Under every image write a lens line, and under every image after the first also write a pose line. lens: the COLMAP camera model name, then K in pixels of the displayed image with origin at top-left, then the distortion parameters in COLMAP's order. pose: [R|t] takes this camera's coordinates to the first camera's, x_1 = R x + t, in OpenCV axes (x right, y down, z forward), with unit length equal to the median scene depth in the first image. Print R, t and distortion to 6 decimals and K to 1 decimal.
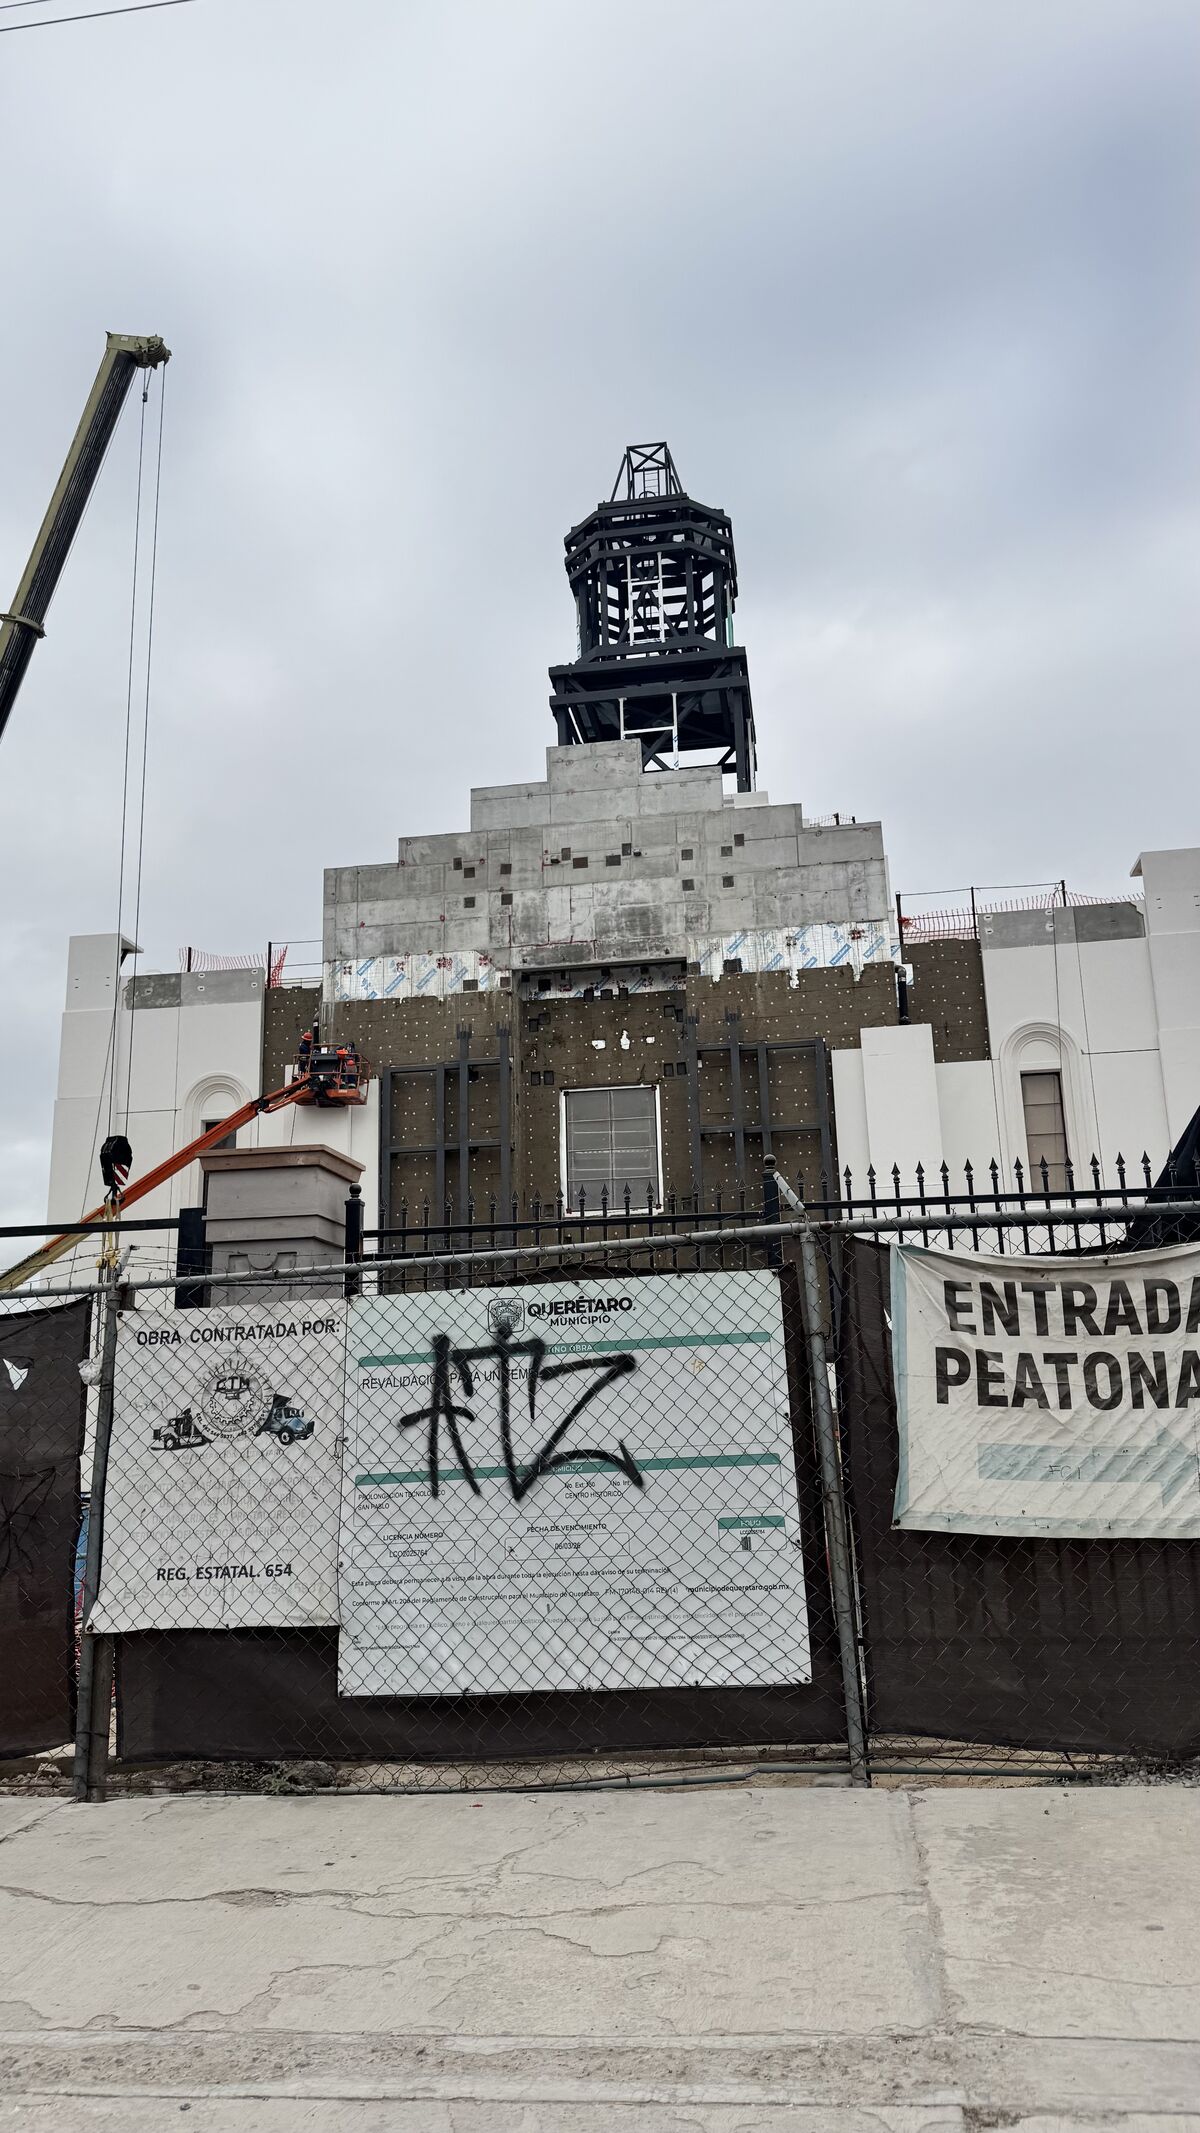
lens RADIAL K [[1484.5, 0, 600.0], [0, 1484.5, 1066.5], [0, 0, 1]] dist [0.110480, -0.183459]
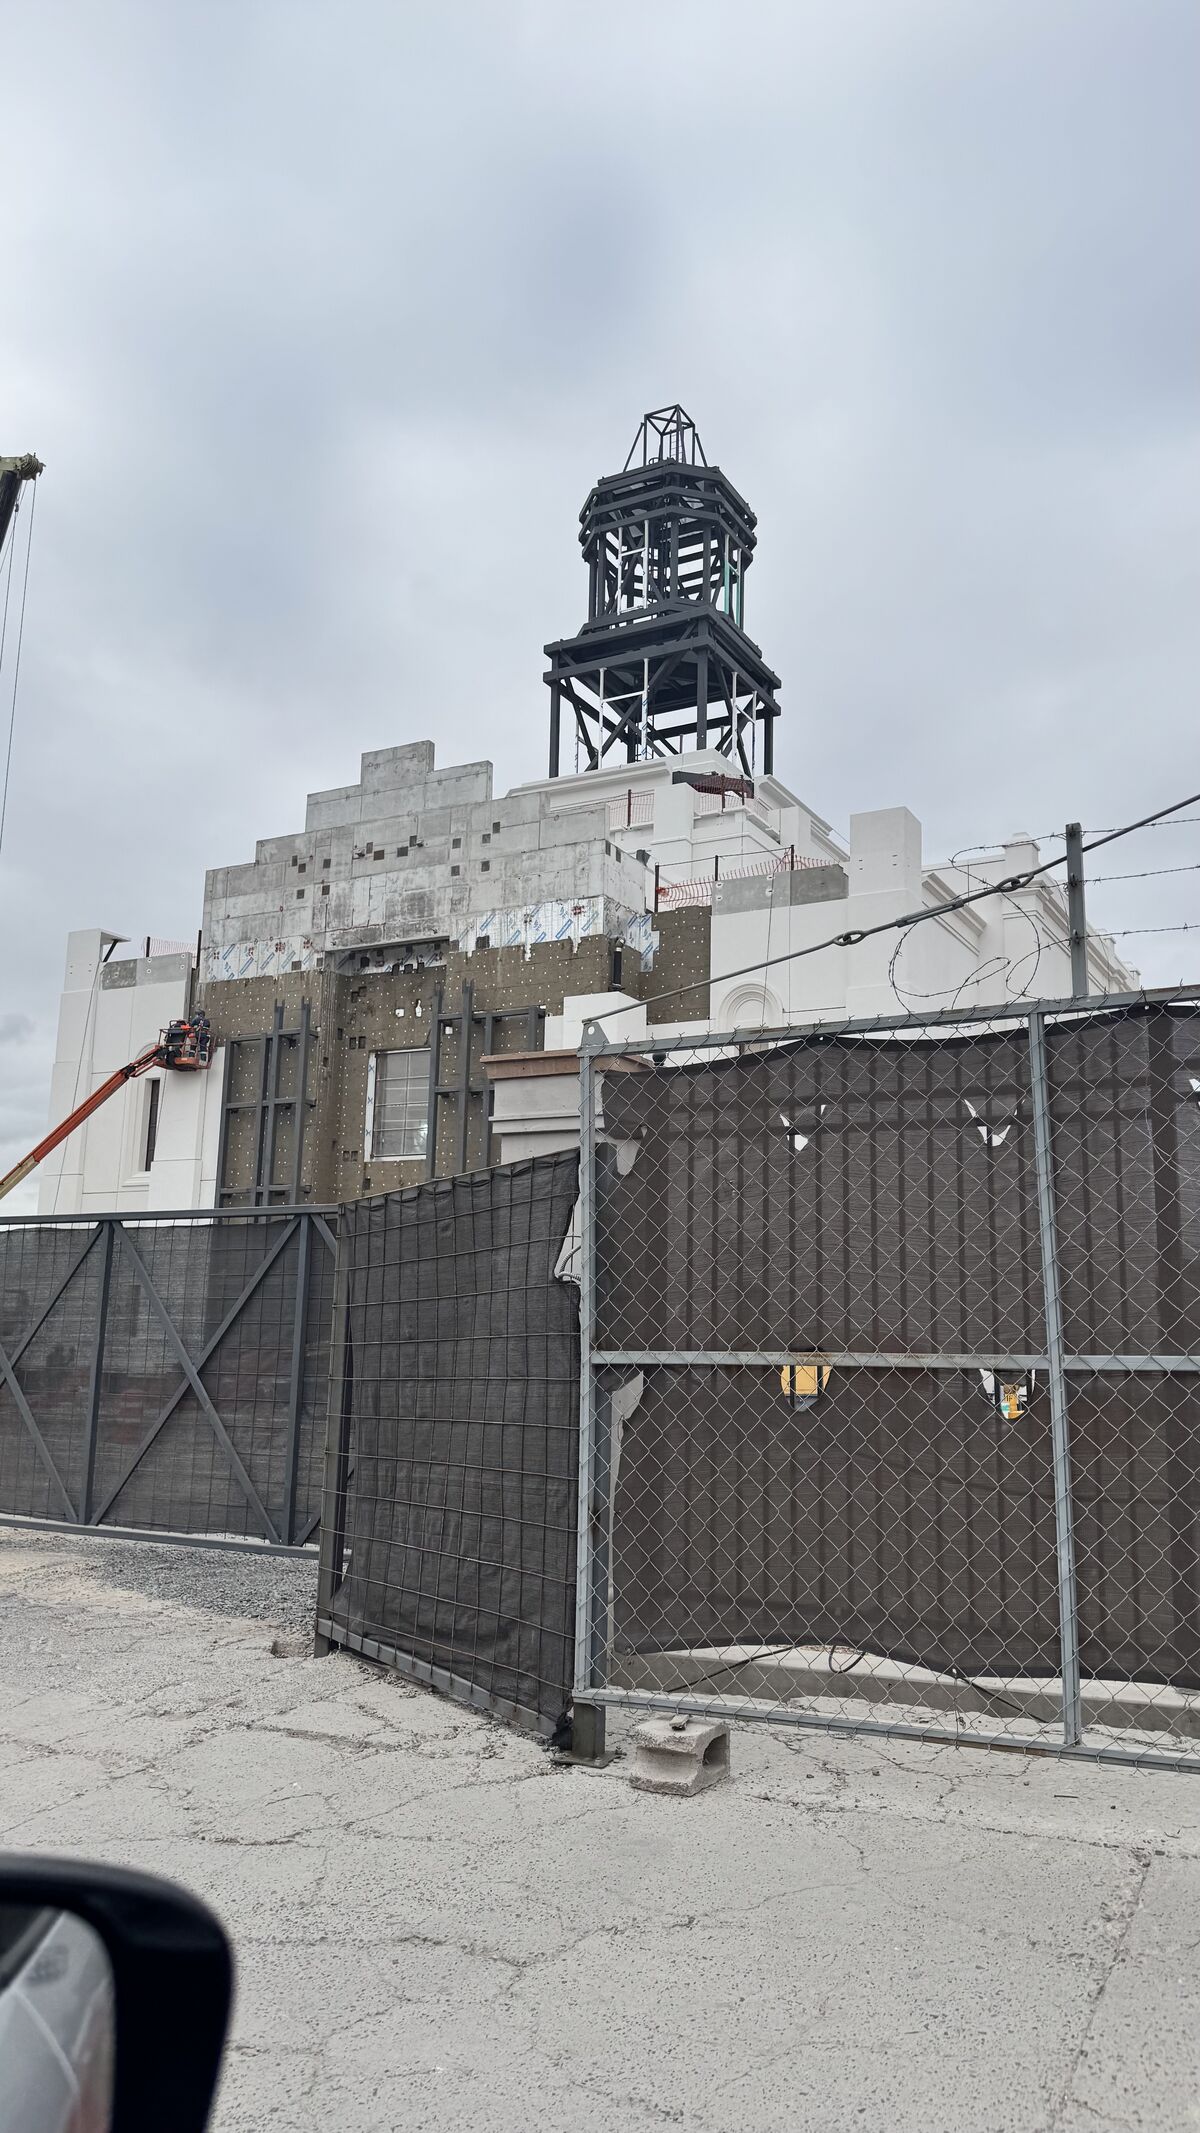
lens RADIAL K [[1484.5, 0, 600.0], [0, 1484.5, 1066.5], [0, 0, 1]] dist [0.110480, -0.183459]
pose [[0.943021, -0.014968, -0.332397, 0.531292], [0.035844, 0.997744, 0.056761, -0.033464], [0.330798, -0.065442, 0.941430, -0.039265]]
